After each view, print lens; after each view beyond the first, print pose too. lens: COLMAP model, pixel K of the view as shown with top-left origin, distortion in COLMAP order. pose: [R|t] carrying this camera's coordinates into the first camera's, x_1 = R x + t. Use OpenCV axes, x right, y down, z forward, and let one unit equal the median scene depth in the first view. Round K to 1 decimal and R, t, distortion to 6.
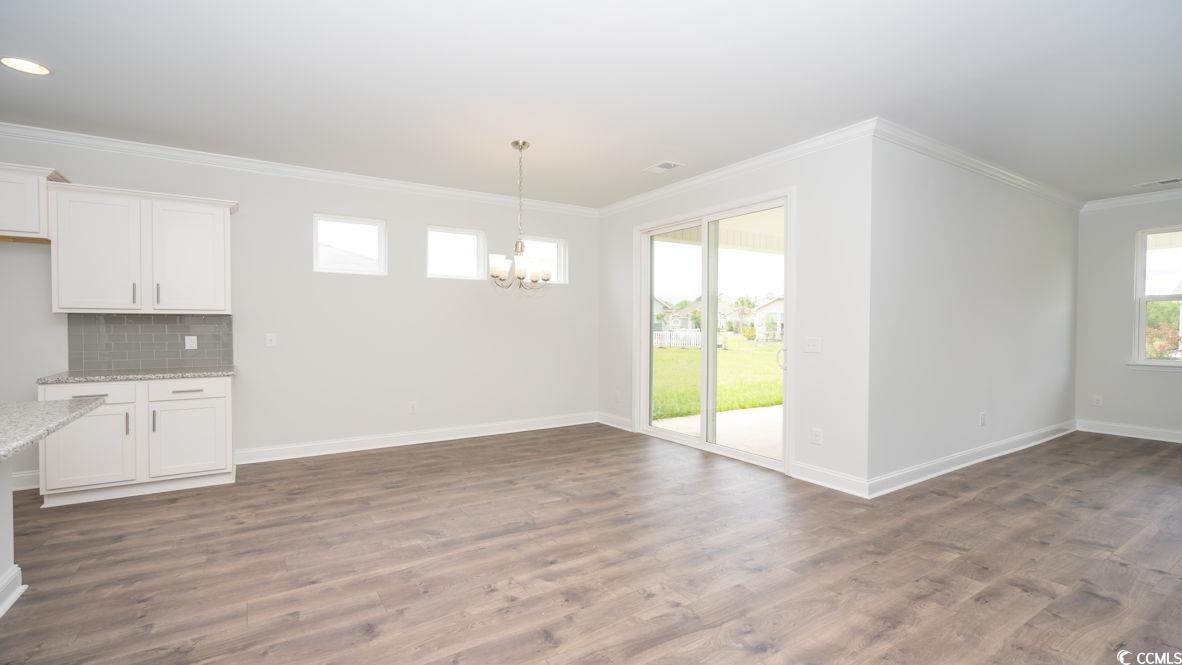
lens RADIAL K [[534.8, 0, 584.3], [0, 534.8, 336.6], [0, 0, 1]] dist [-0.003612, 0.000846]
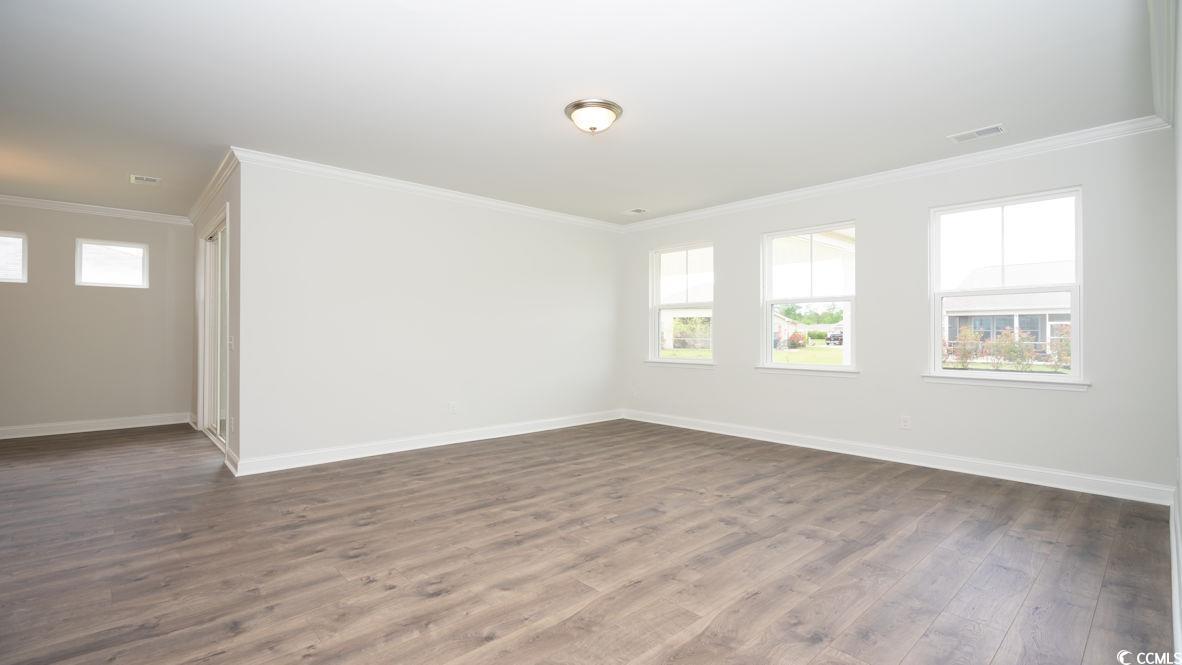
lens RADIAL K [[534.8, 0, 592.3], [0, 534.8, 329.2], [0, 0, 1]] dist [-0.003612, 0.000846]
pose [[0.985252, 0.002692, 0.171088, 1.227848], [0.005965, 0.998728, -0.050062, 0.061605], [-0.171005, 0.050344, 0.983983, -0.277439]]
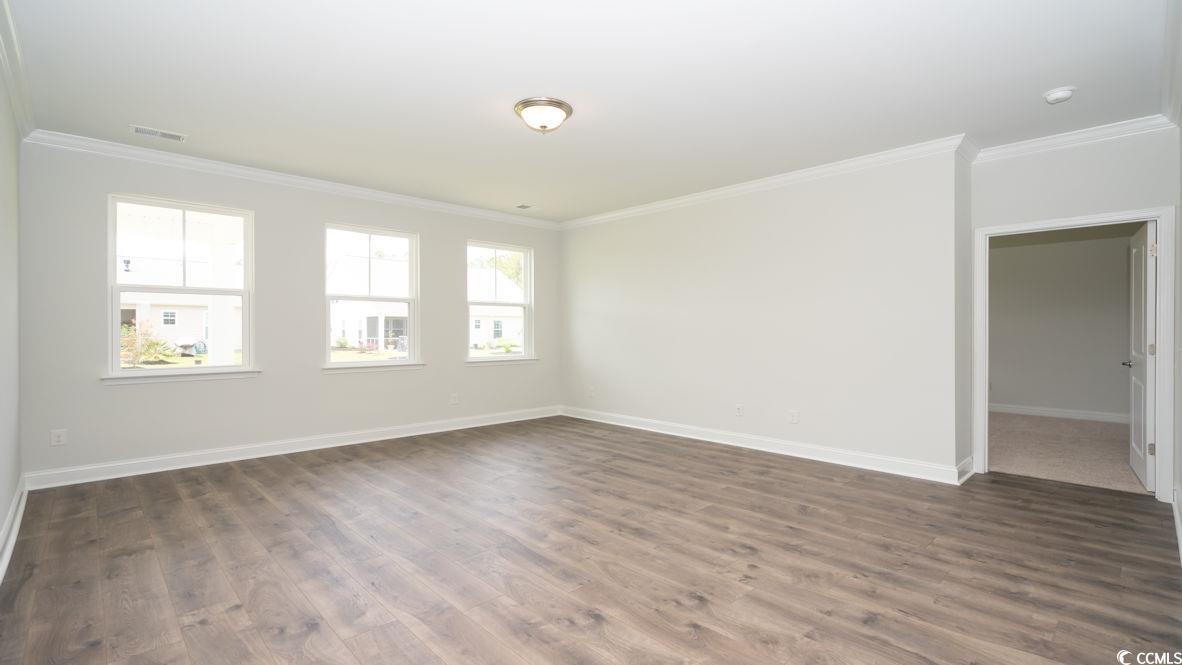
lens RADIAL K [[534.8, 0, 597.6], [0, 534.8, 330.8], [0, 0, 1]] dist [-0.003612, 0.000846]
pose [[-0.198721, -0.002631, 0.980053, 0.360216], [0.039426, 0.999165, 0.010676, 0.005835], [-0.979263, 0.040762, -0.198451, 0.856948]]
